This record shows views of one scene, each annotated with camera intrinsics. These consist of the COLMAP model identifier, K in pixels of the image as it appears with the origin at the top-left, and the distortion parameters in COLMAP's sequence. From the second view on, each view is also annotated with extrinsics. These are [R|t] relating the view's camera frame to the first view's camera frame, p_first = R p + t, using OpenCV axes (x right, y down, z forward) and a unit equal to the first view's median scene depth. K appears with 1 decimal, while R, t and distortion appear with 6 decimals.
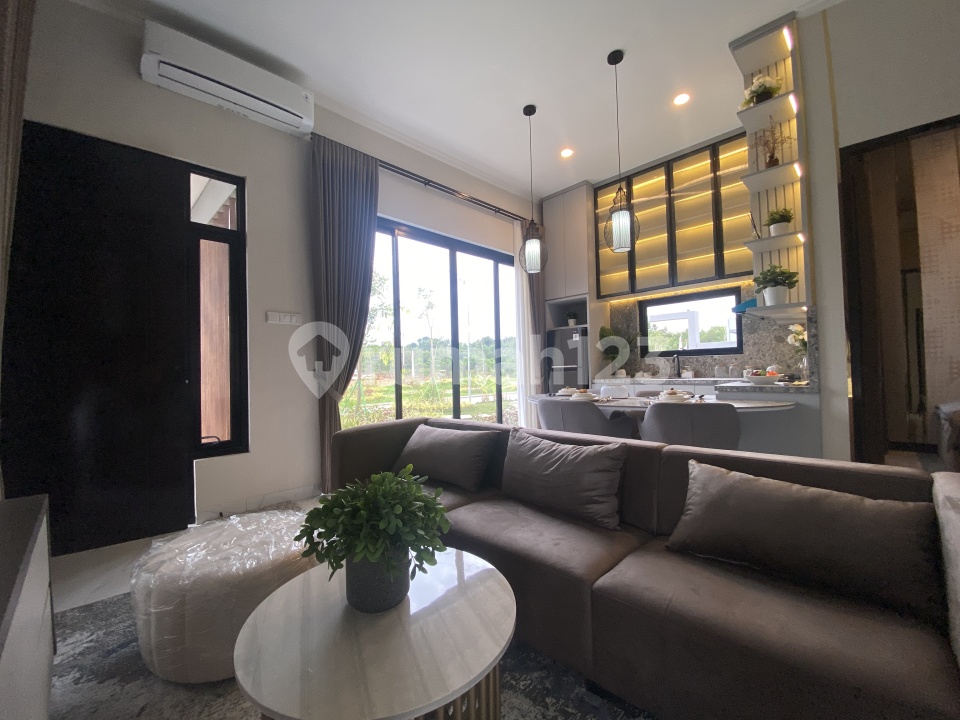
lens RADIAL K [[390.5, 0, 478.7], [0, 390.5, 360.9], [0, 0, 1]] dist [0.006421, -0.008041]
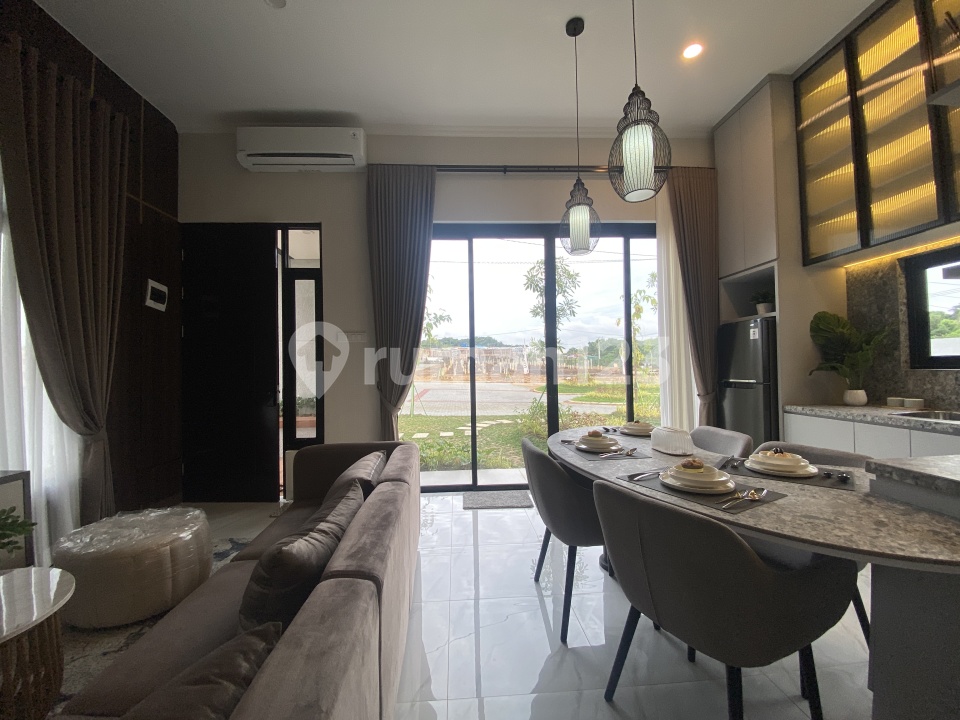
lens RADIAL K [[390.5, 0, 481.2], [0, 390.5, 355.8], [0, 0, 1]] dist [0.006421, -0.008041]
pose [[0.749707, -0.004460, -0.661754, 0.383440], [0.009893, 0.999941, 0.004469, -0.037133], [0.661696, -0.009897, 0.749707, 0.280292]]
